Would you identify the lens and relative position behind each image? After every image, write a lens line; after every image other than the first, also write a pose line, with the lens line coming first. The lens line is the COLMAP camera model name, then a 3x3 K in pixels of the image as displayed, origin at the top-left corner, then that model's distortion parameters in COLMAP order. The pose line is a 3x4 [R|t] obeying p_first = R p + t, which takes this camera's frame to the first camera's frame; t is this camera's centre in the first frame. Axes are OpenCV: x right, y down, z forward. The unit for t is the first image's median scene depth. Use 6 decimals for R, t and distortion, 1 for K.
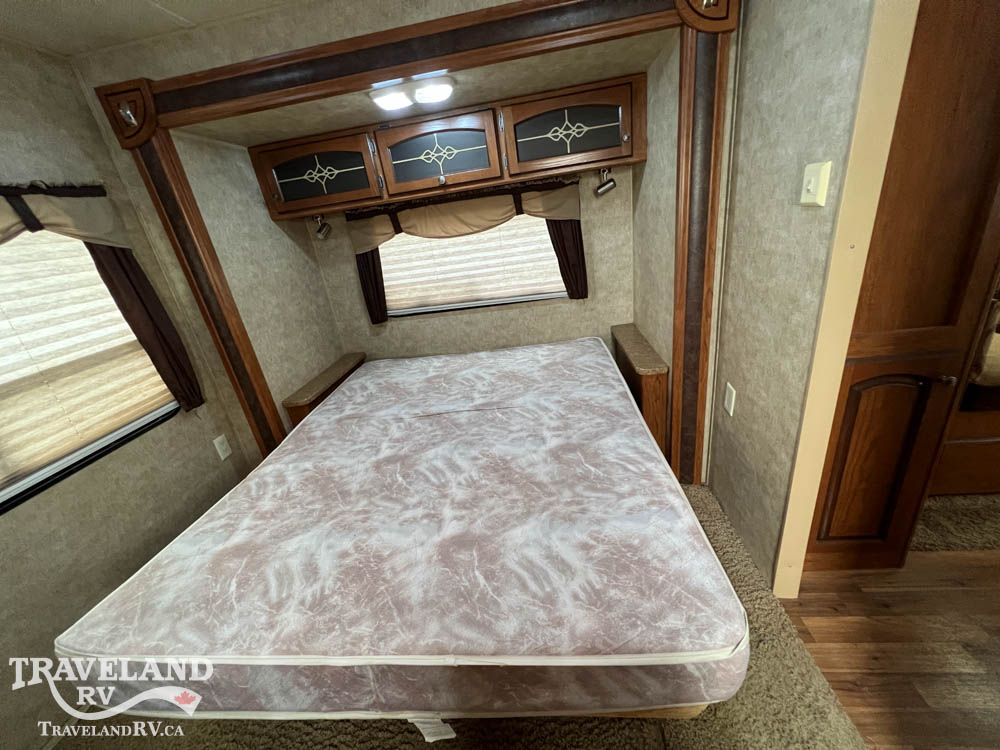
lens RADIAL K [[399.5, 0, 500.4], [0, 399.5, 372.7], [0, 0, 1]] dist [-0.000695, -0.000332]
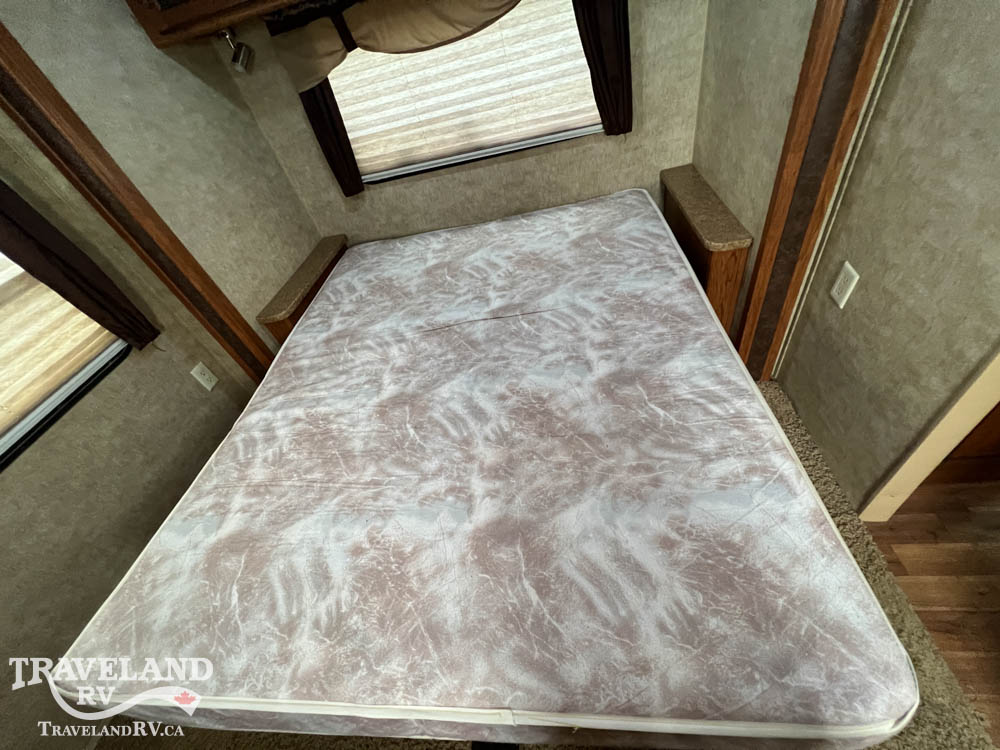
lens RADIAL K [[399.5, 0, 501.5], [0, 399.5, 373.5], [0, 0, 1]] dist [-0.000695, -0.000332]
pose [[0.996284, -0.076401, -0.039759, -0.031518], [0.085698, 0.925403, 0.369168, -0.121865], [0.008588, -0.371203, 0.928512, 0.302479]]
